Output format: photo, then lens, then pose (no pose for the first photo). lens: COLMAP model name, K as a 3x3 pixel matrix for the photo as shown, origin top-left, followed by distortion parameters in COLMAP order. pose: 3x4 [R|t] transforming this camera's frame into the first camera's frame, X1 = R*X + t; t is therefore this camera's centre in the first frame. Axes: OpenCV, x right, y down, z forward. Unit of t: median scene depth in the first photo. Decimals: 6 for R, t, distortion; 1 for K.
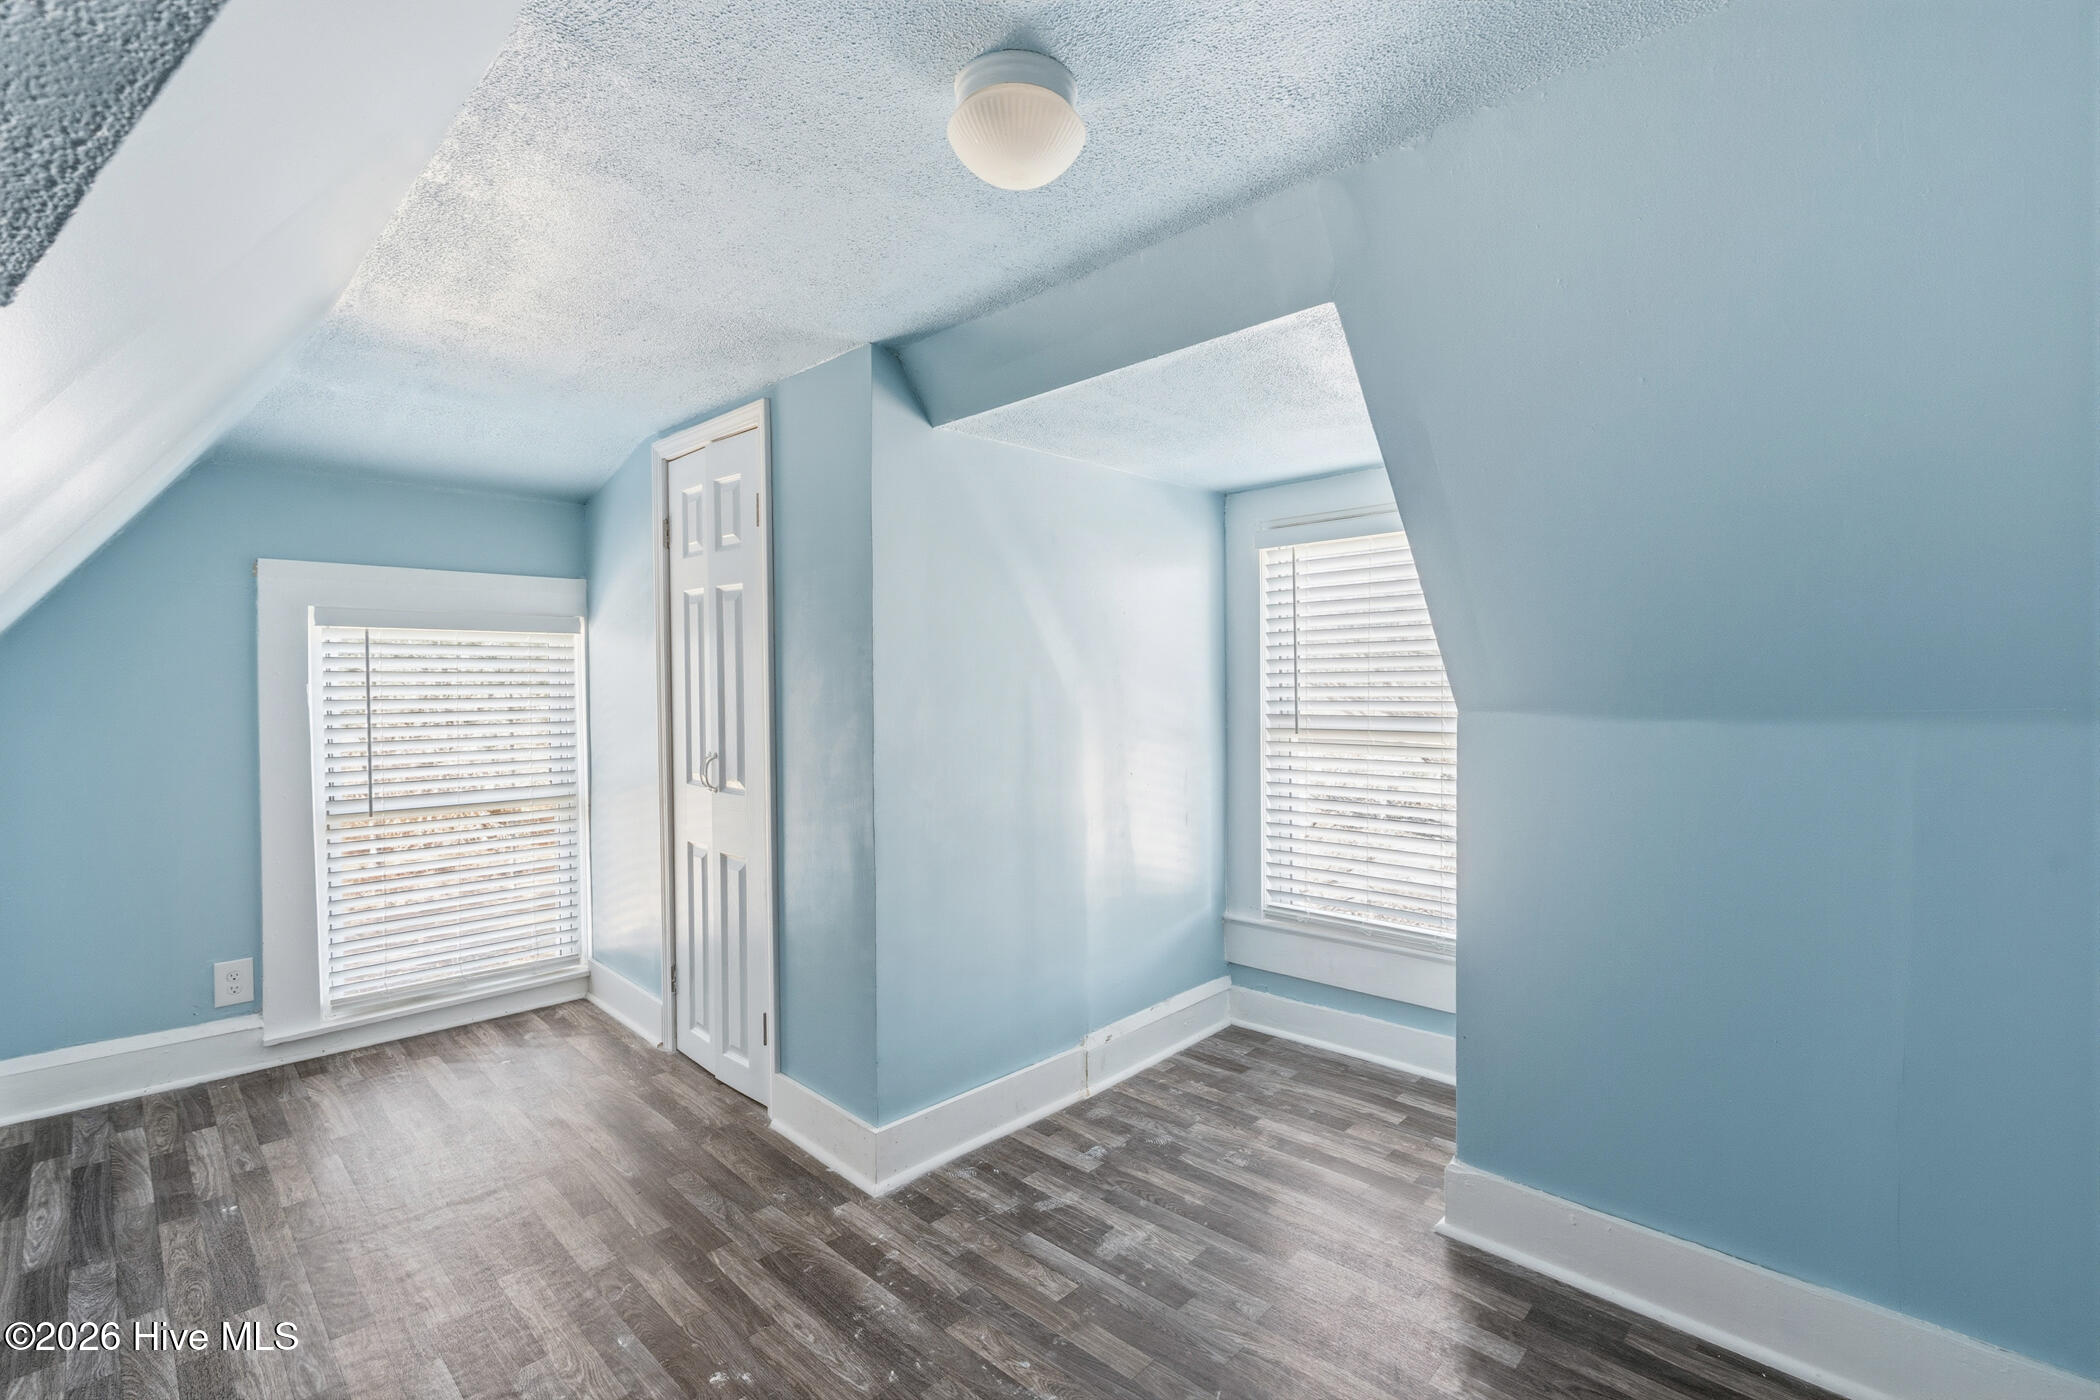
lens RADIAL K [[926.3, 0, 1059.6], [0, 926.3, 695.0], [0, 0, 1]] dist [-0.005334, 0.000496]
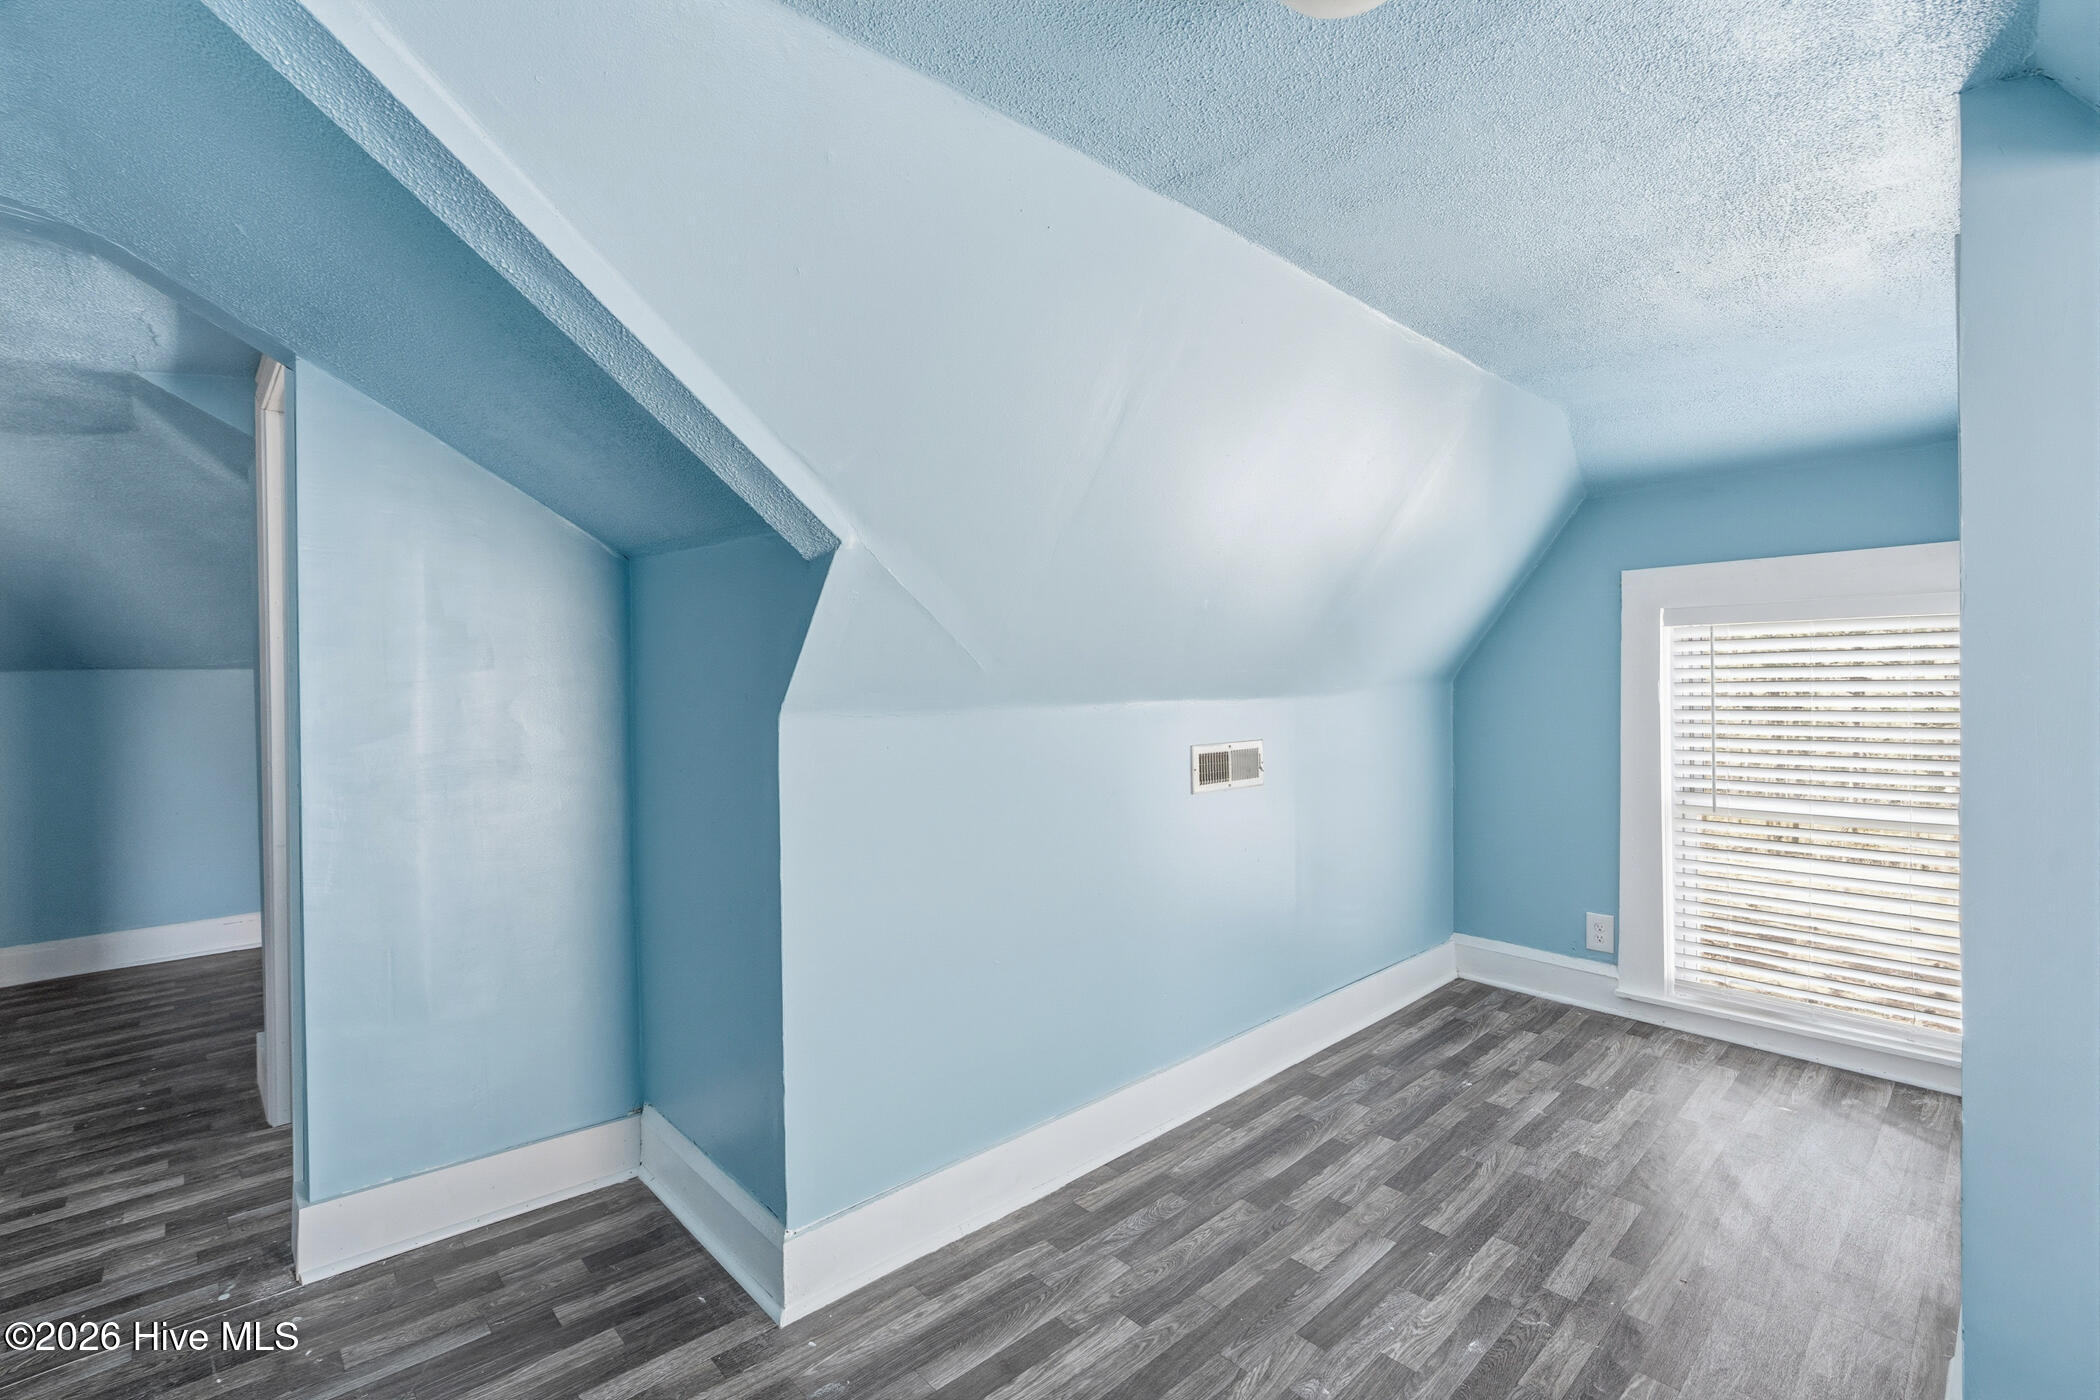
lens RADIAL K [[926.3, 0, 1059.9], [0, 926.3, 695.4], [0, 0, 1]] dist [-0.005334, 0.000496]
pose [[-0.056793, 0.014007, -0.998288, 0.317214], [-0.006811, 0.999873, 0.014417, -0.005244], [0.998363, 0.007618, -0.056690, 0.363104]]
